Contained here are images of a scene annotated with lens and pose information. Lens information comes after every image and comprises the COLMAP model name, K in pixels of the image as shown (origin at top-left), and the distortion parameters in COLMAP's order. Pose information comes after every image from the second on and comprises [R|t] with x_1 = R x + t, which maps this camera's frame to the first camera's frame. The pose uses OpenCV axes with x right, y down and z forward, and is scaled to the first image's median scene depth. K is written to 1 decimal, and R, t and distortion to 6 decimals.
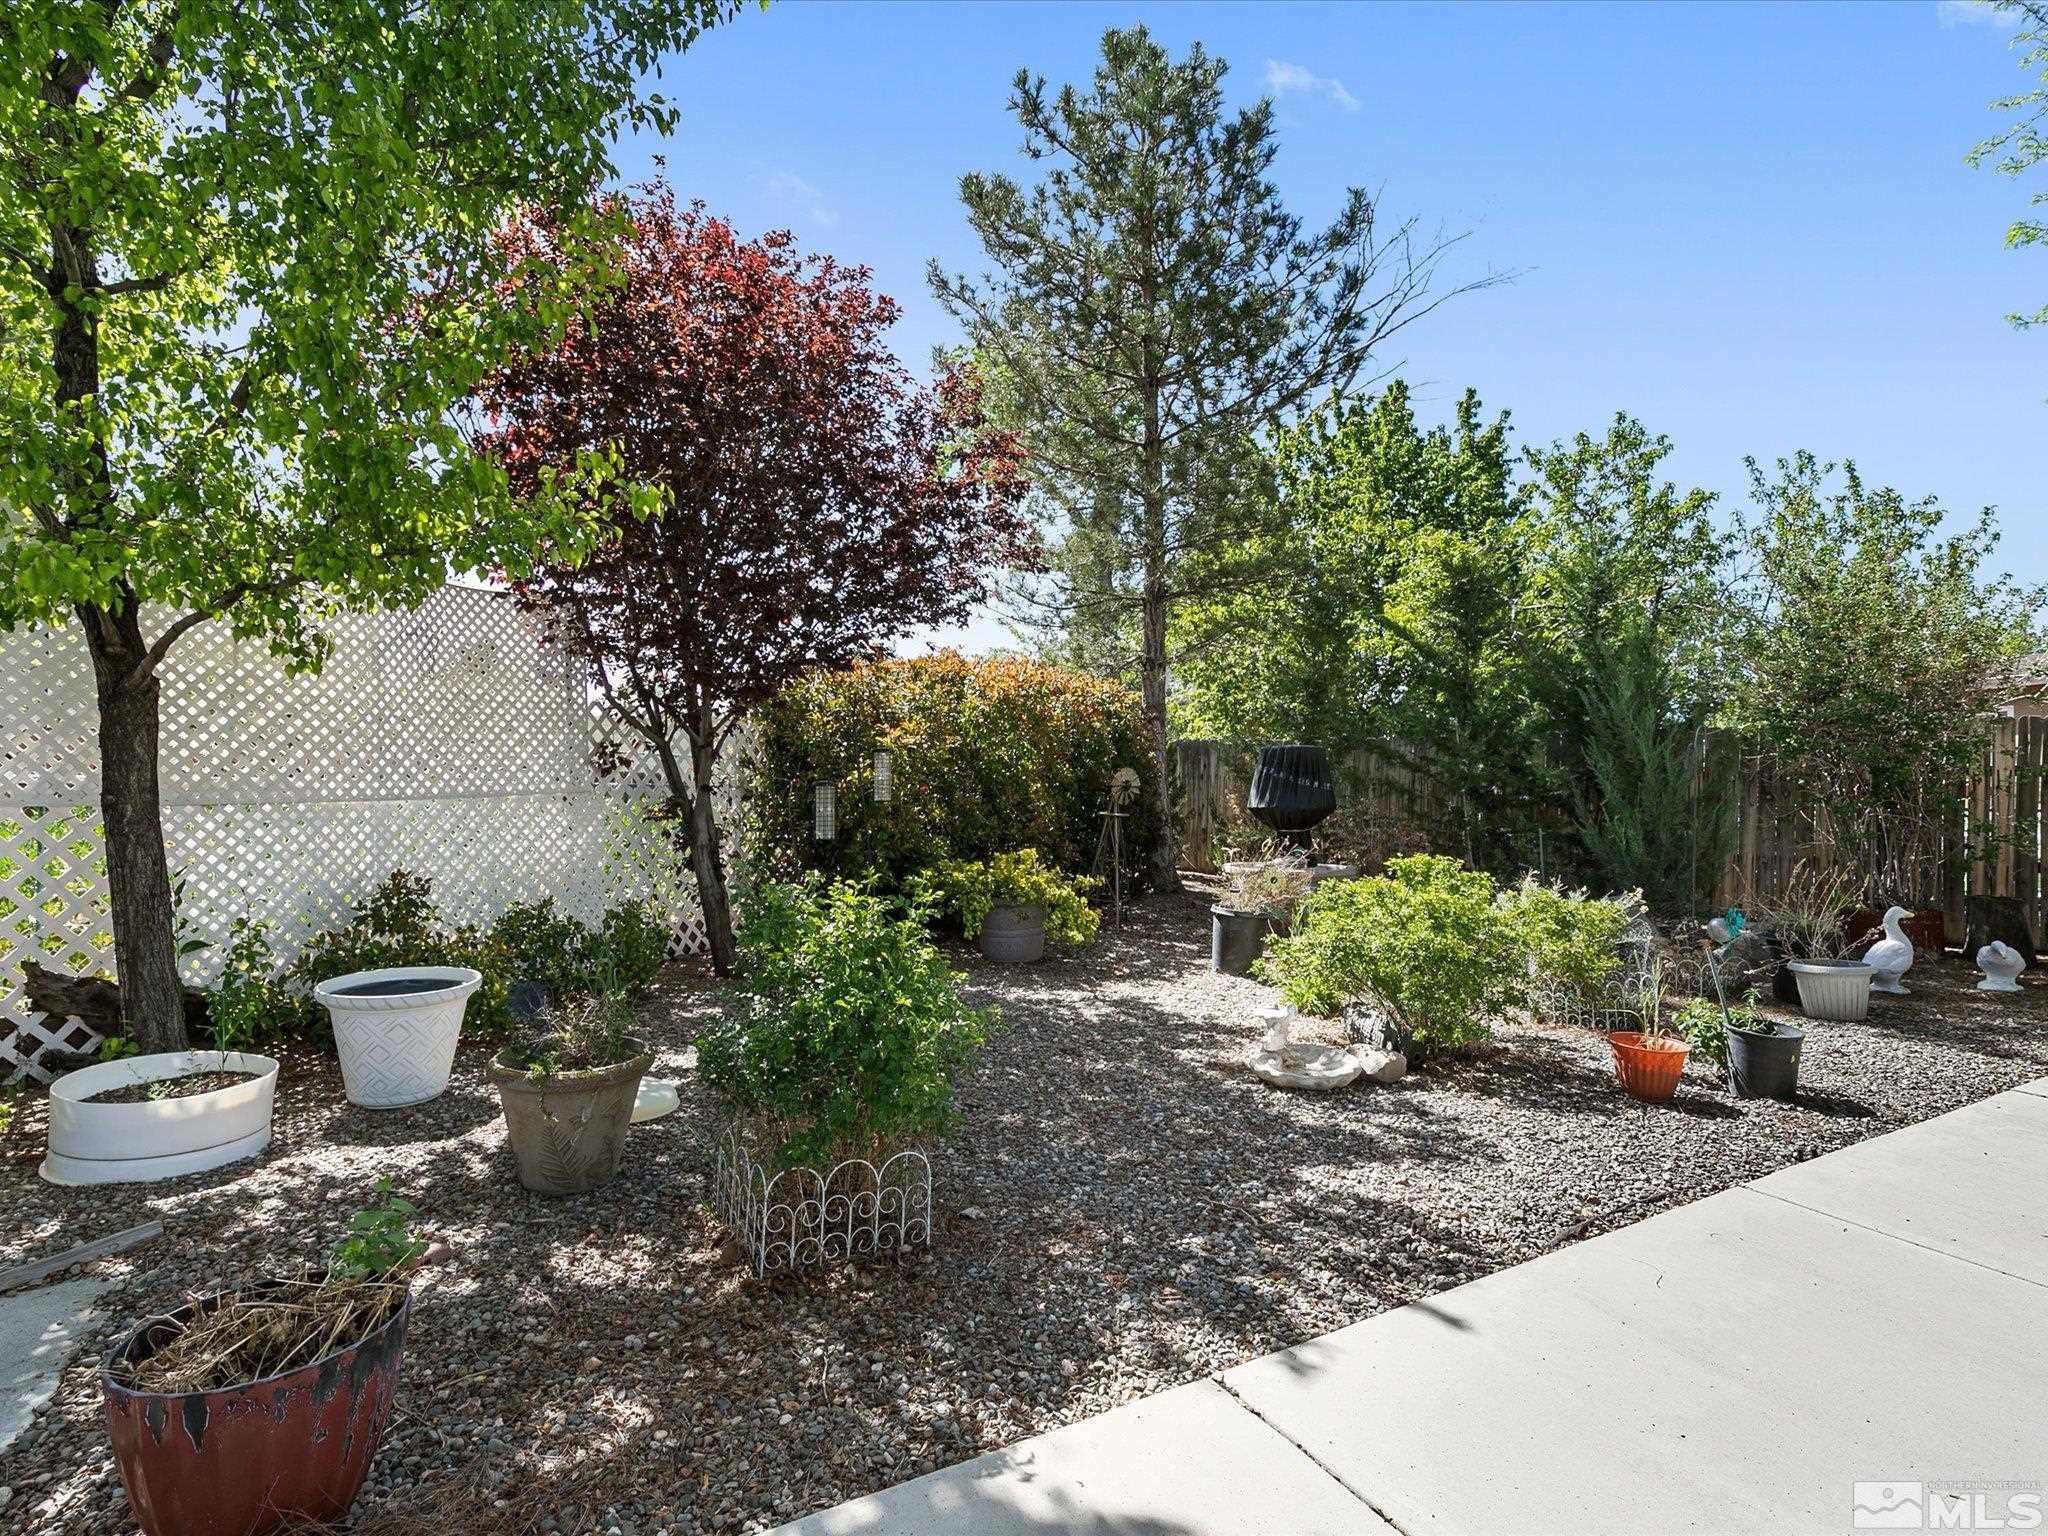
lens RADIAL K [[1043.4, 0, 1019.1], [0, 1043.4, 759.1], [0, 0, 1]] dist [0.024958, -0.011549]
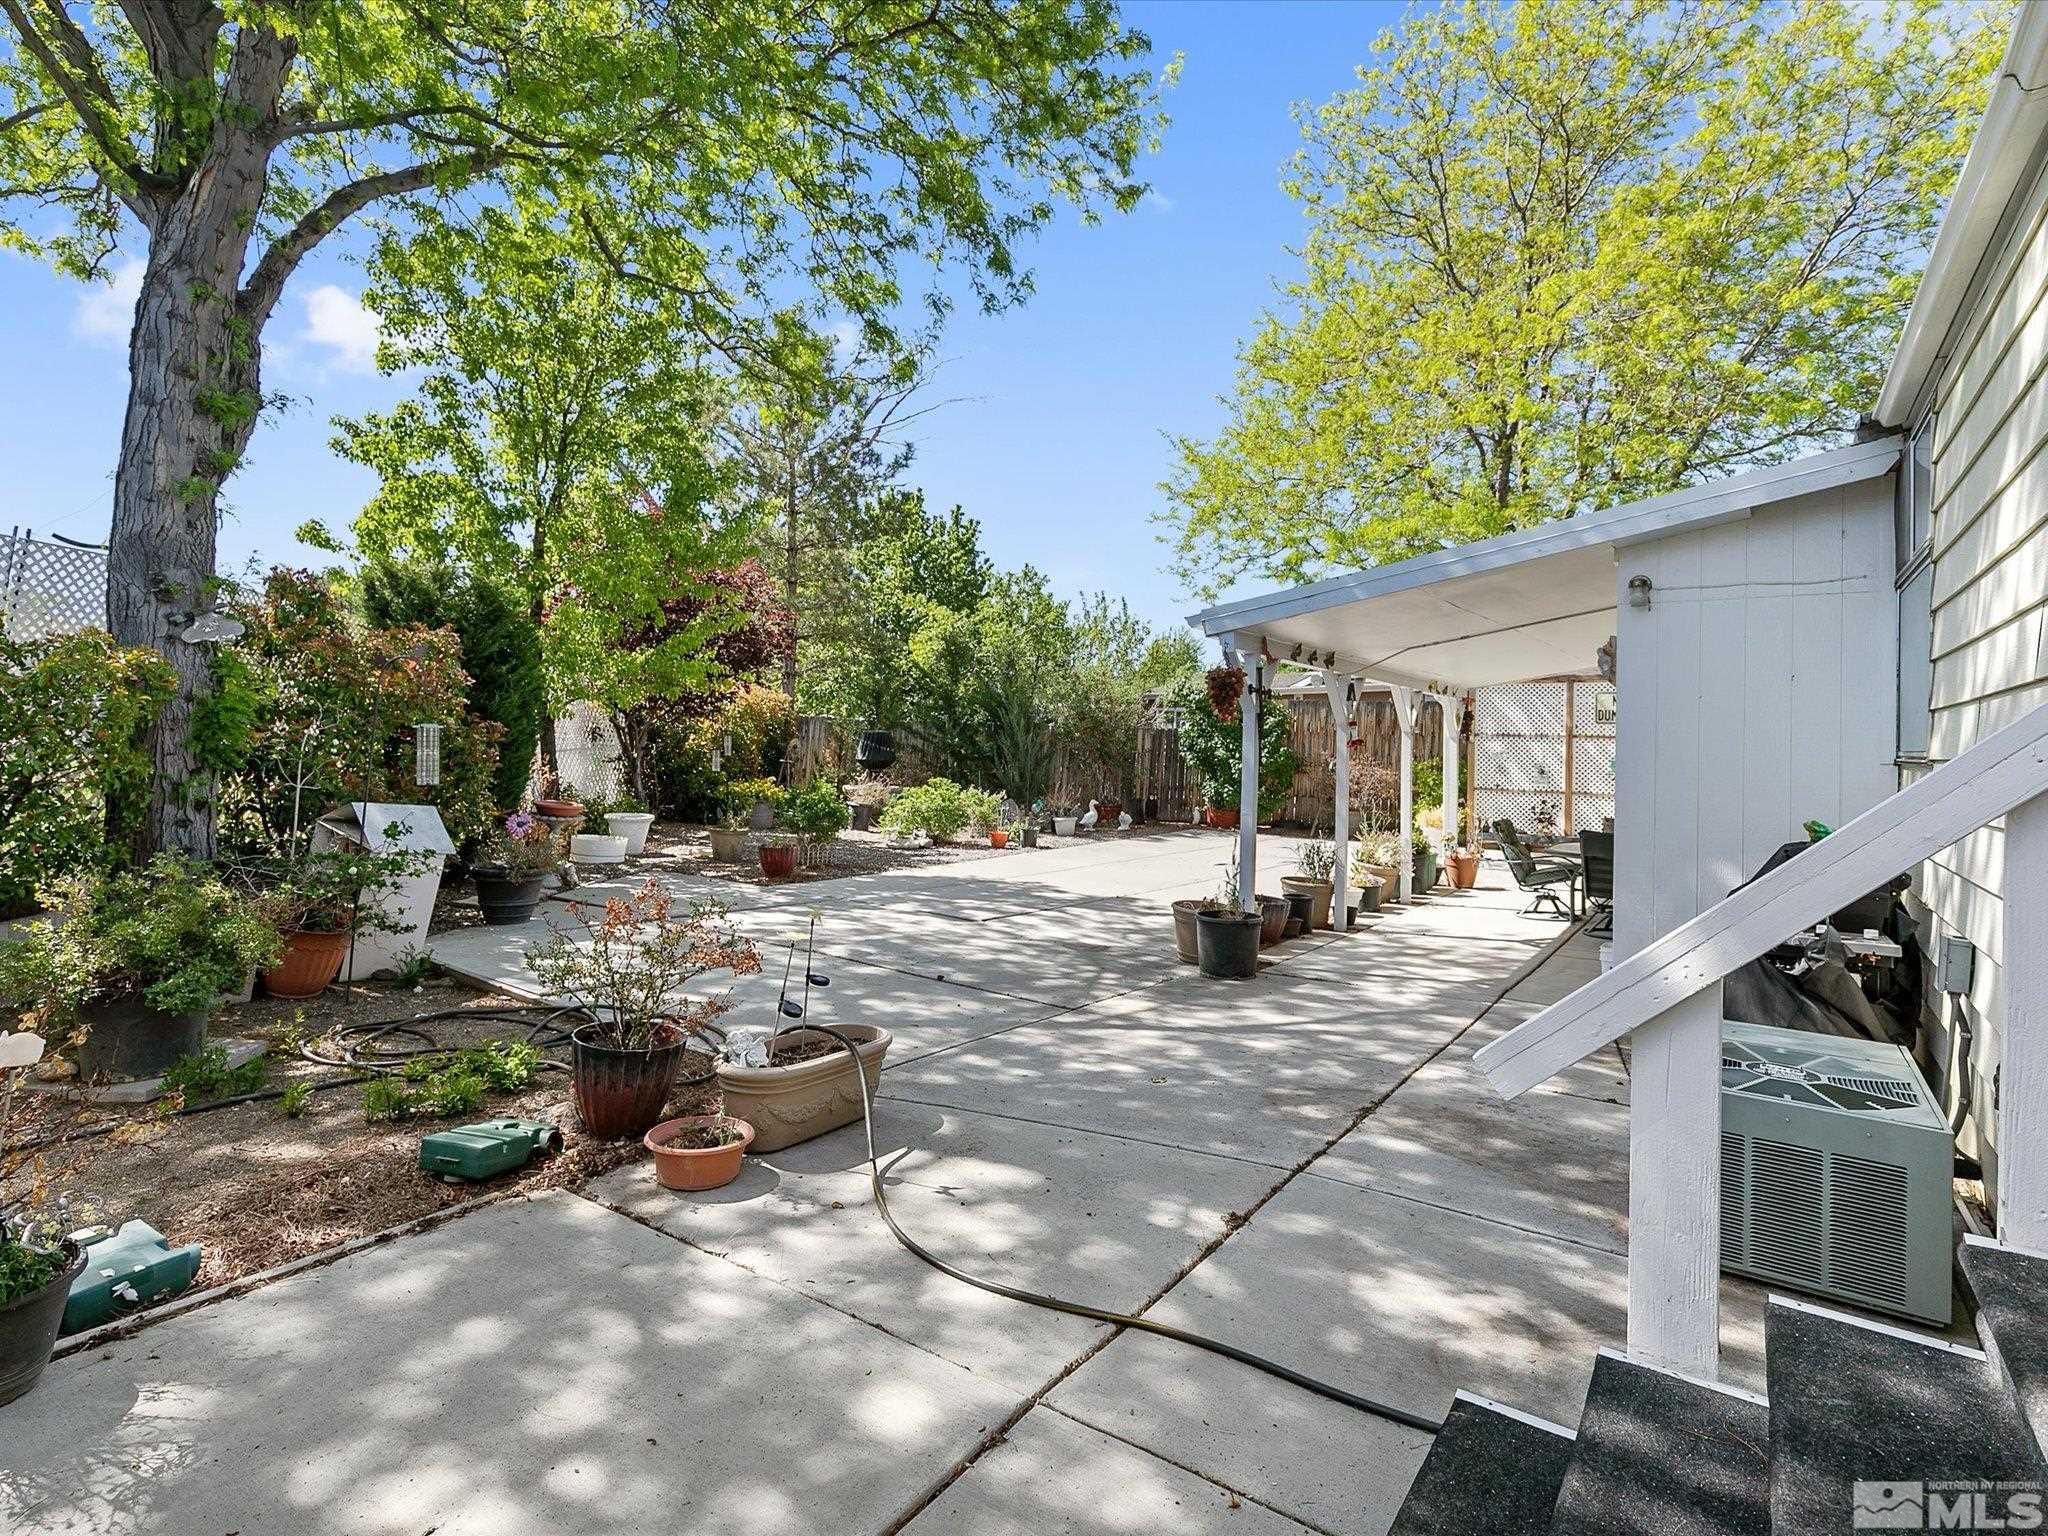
lens RADIAL K [[1043.4, 0, 1019.1], [0, 1043.4, 759.1], [0, 0, 1]] dist [0.024958, -0.011549]
pose [[0.887468, 0.016796, 0.460564, -0.507344], [-0.042344, 0.998080, 0.045195, -0.069341], [-0.458920, -0.059612, 0.886475, -1.127091]]
